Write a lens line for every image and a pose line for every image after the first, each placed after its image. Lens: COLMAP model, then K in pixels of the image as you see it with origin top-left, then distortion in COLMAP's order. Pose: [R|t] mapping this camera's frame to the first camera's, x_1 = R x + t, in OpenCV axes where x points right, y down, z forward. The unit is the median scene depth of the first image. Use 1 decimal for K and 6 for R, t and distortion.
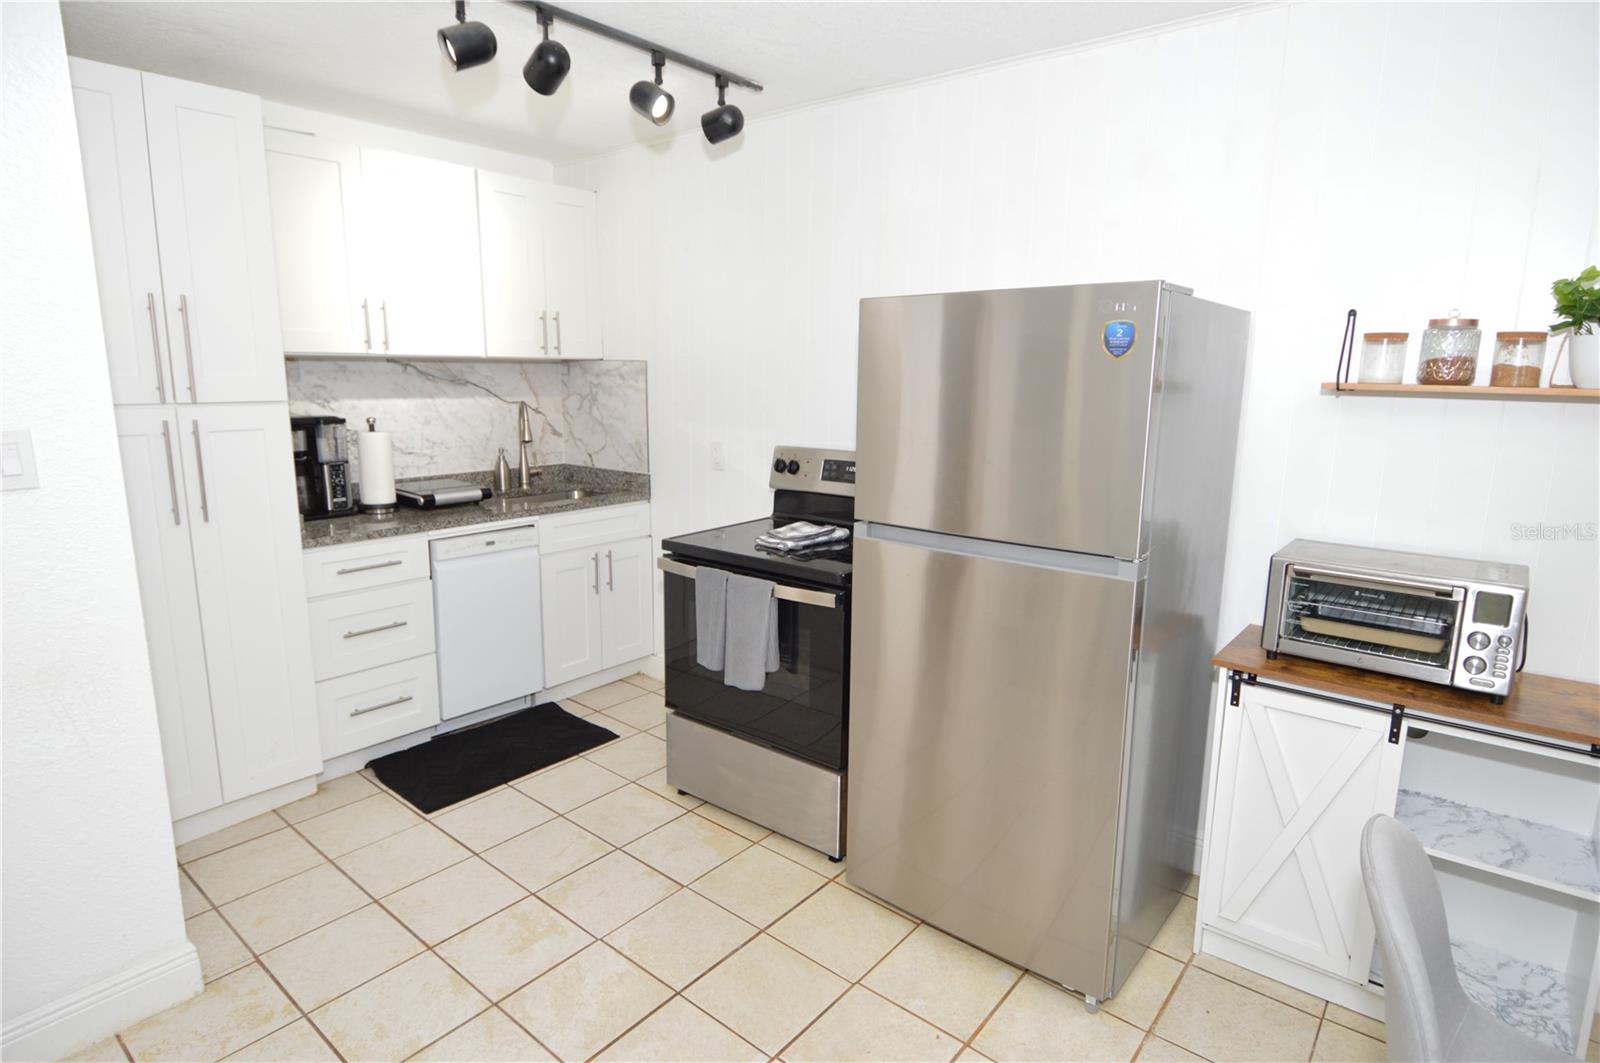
lens RADIAL K [[843.8, 0, 804.3], [0, 843.8, 524.7], [0, 0, 1]] dist [0.027420, -0.034707]
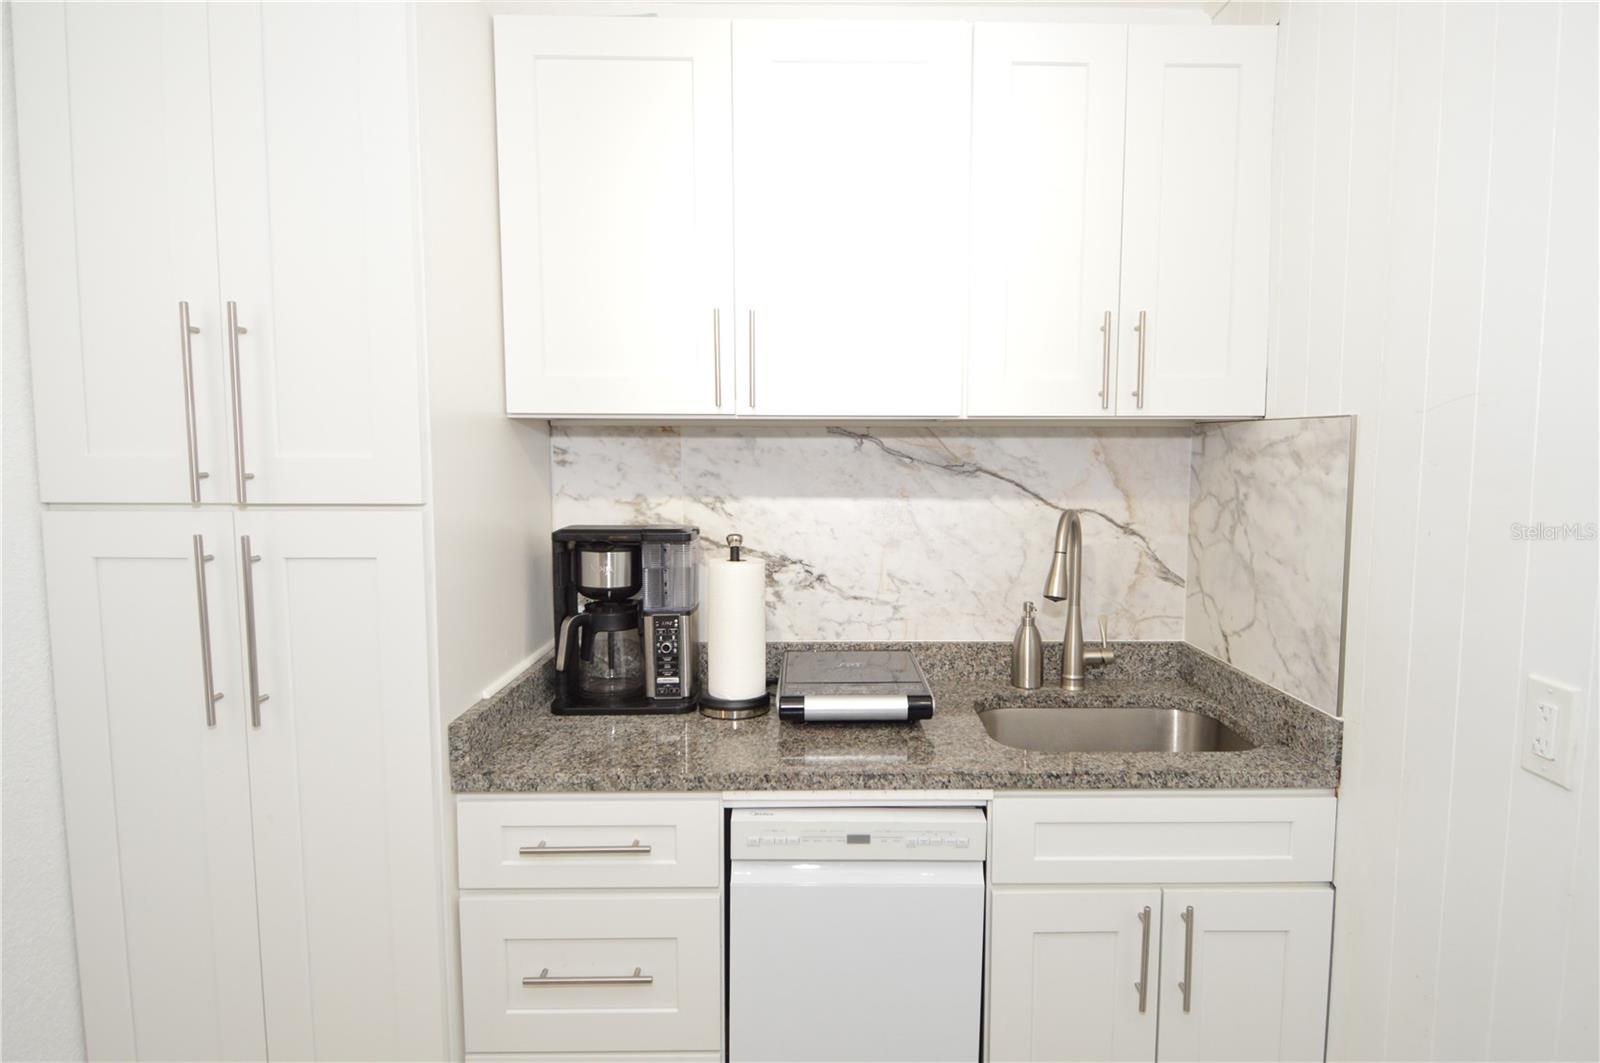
lens RADIAL K [[931.5, 0, 836.9], [0, 931.5, 527.5], [0, 0, 1]] dist [0.031291, -0.047493]
pose [[0.651131, 0.057278, -0.756801, -0.027827], [-0.134371, 0.990096, -0.040675, -0.116894], [0.746976, 0.128177, 0.652379, 0.676425]]
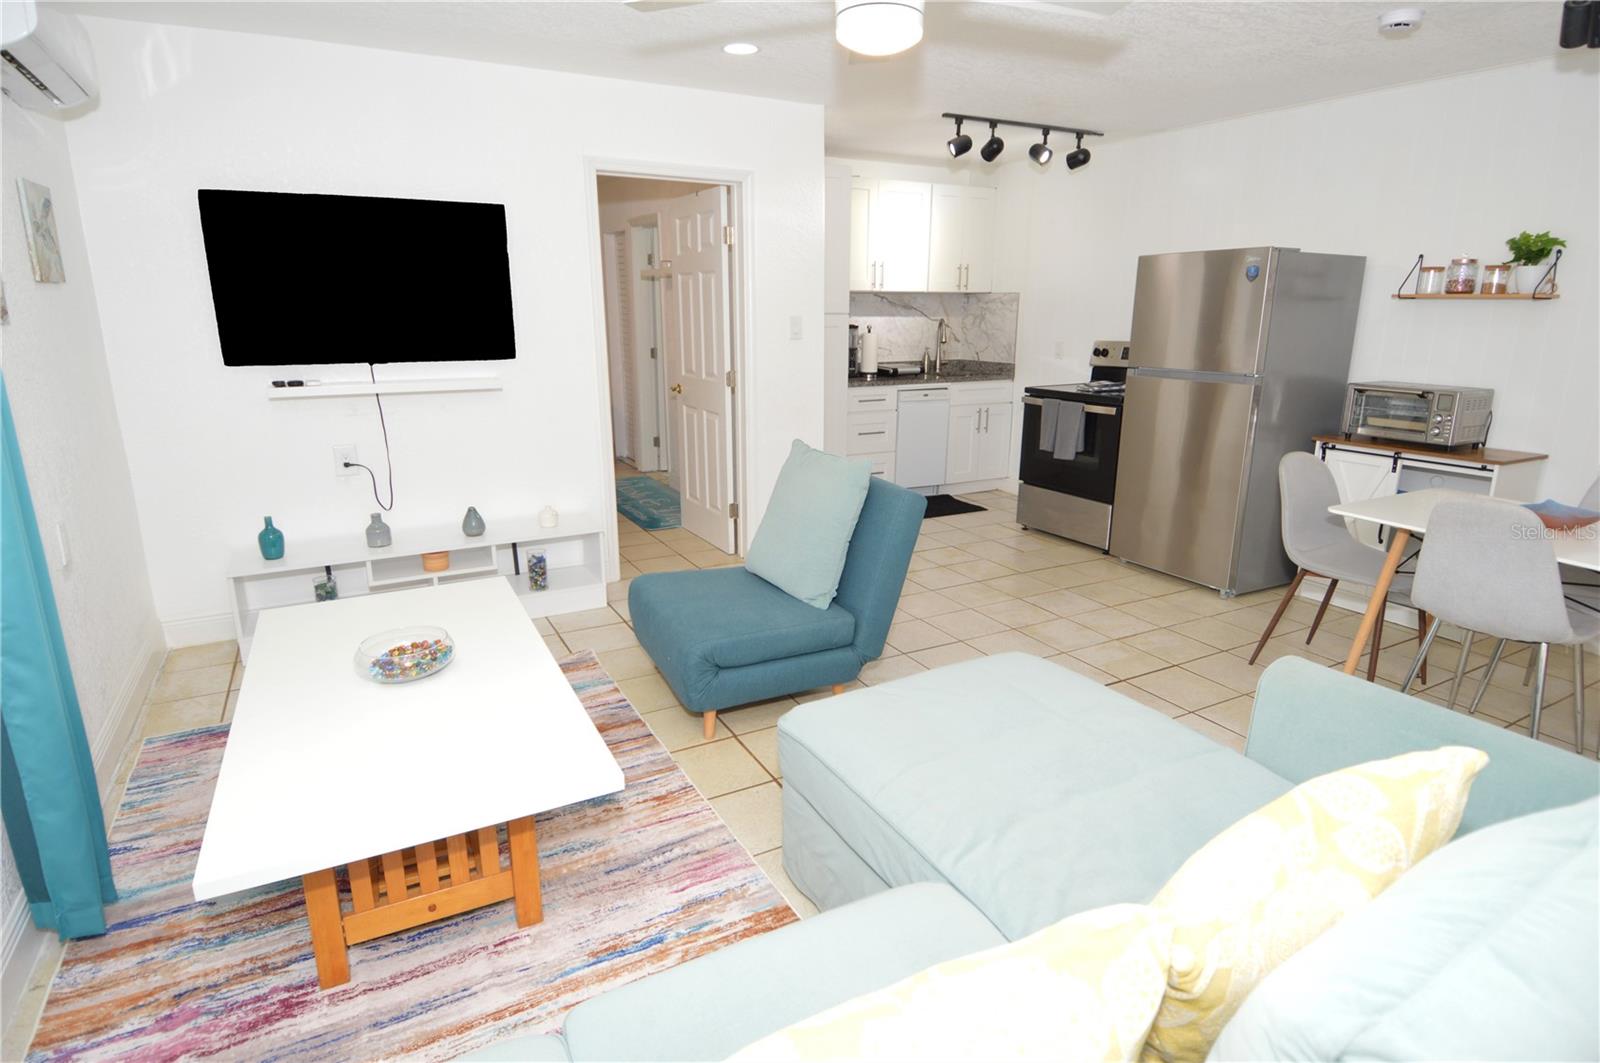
lens RADIAL K [[847.1, 0, 805.5], [0, 847.1, 524.8], [0, 0, 1]] dist [0.023064, -0.033377]
pose [[0.925391, 0.084737, -0.369420, 0.089316], [-0.061366, 0.995325, 0.074584, 0.183764], [0.374012, -0.046350, 0.926265, -0.821404]]
